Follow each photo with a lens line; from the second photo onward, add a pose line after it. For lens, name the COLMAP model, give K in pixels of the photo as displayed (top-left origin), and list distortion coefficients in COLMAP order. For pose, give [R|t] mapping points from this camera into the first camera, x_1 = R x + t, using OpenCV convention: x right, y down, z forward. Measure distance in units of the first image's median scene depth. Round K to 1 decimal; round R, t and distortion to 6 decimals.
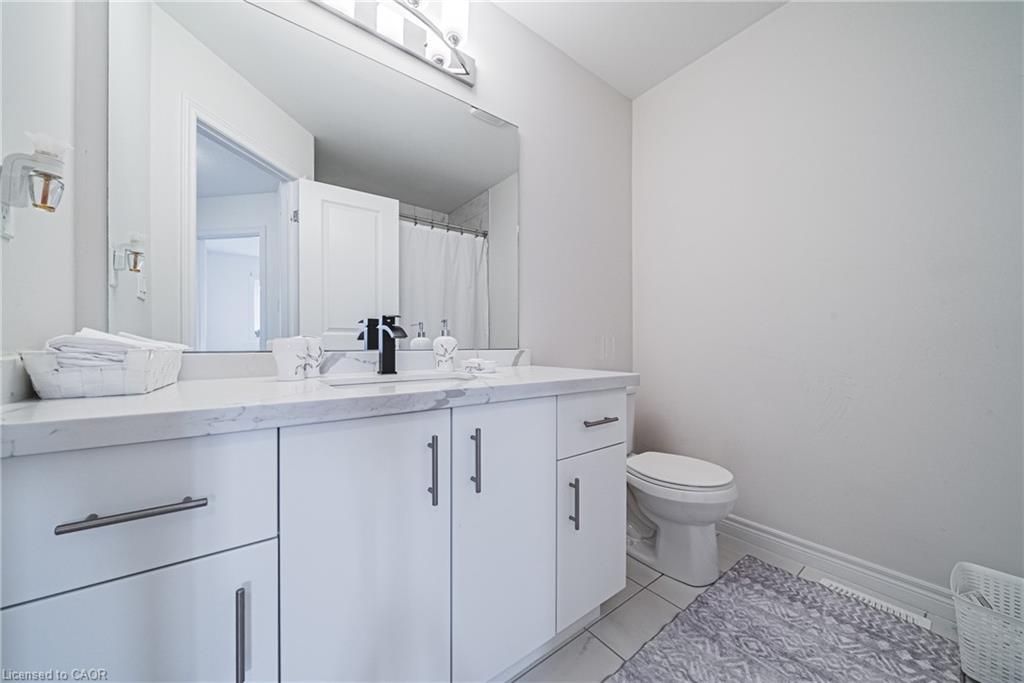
lens RADIAL K [[357.1, 0, 508.6], [0, 357.1, 345.7], [0, 0, 1]] dist [-0.000718, -0.000004]
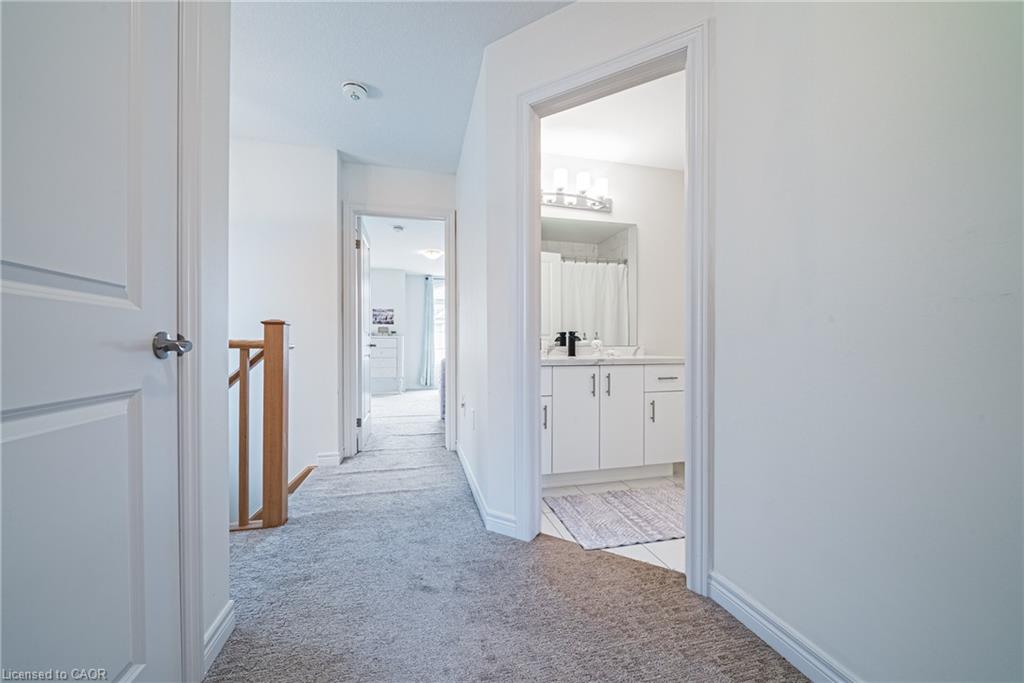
lens RADIAL K [[374.8, 0, 506.4], [0, 374.8, 344.0], [0, 0, 1]] dist [-0.000016, -0.000001]
pose [[0.919327, 0.001483, -0.393492, 0.171746], [-0.000687, 0.999997, 0.002164, -0.004654], [0.393494, -0.001720, 0.919326, -1.052463]]
